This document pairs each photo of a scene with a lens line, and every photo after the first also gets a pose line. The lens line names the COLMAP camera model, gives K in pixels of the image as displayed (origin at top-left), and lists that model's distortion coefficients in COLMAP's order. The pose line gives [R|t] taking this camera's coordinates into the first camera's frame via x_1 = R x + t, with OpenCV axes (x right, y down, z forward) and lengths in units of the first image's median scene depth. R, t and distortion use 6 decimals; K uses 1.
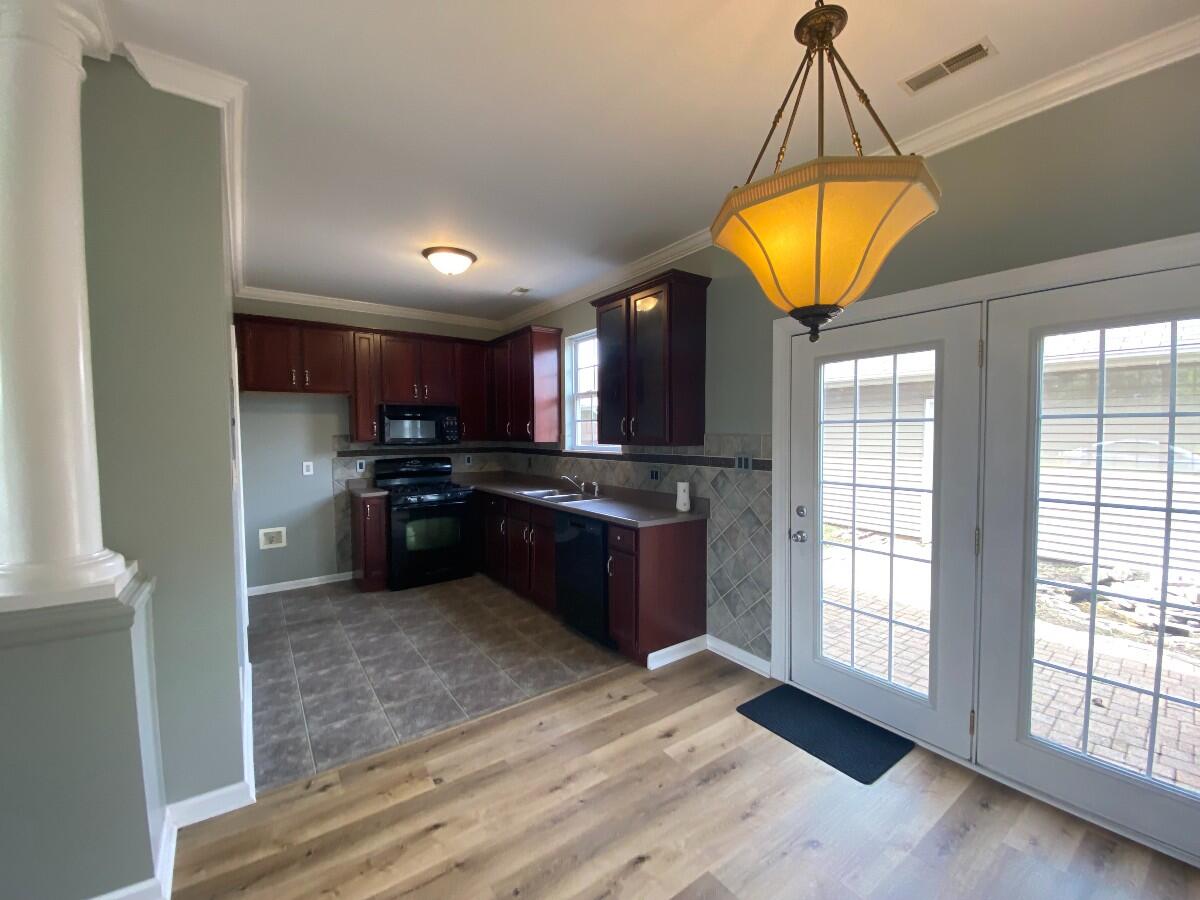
lens RADIAL K [[495.7, 0, 591.0], [0, 495.7, 449.4], [0, 0, 1]] dist [-0.003176, -0.010479]
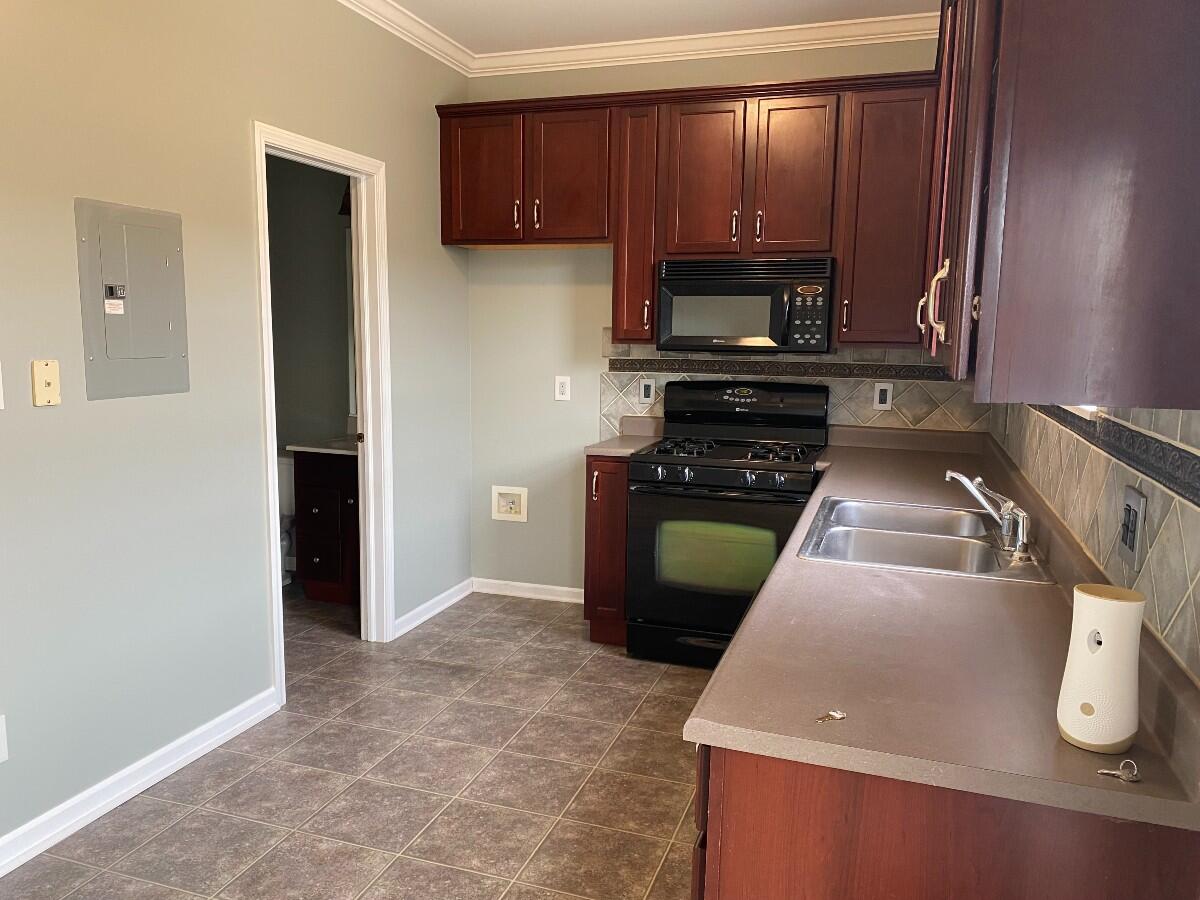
lens RADIAL K [[897.6, 0, 588.9], [0, 897.6, 455.0], [0, 0, 1]] dist [0.010123, -0.002979]
pose [[0.575462, 0.131730, -0.807149, 0.244747], [-0.045008, 0.990548, 0.129573, -0.017501], [0.816589, -0.038236, 0.575952, 0.456437]]
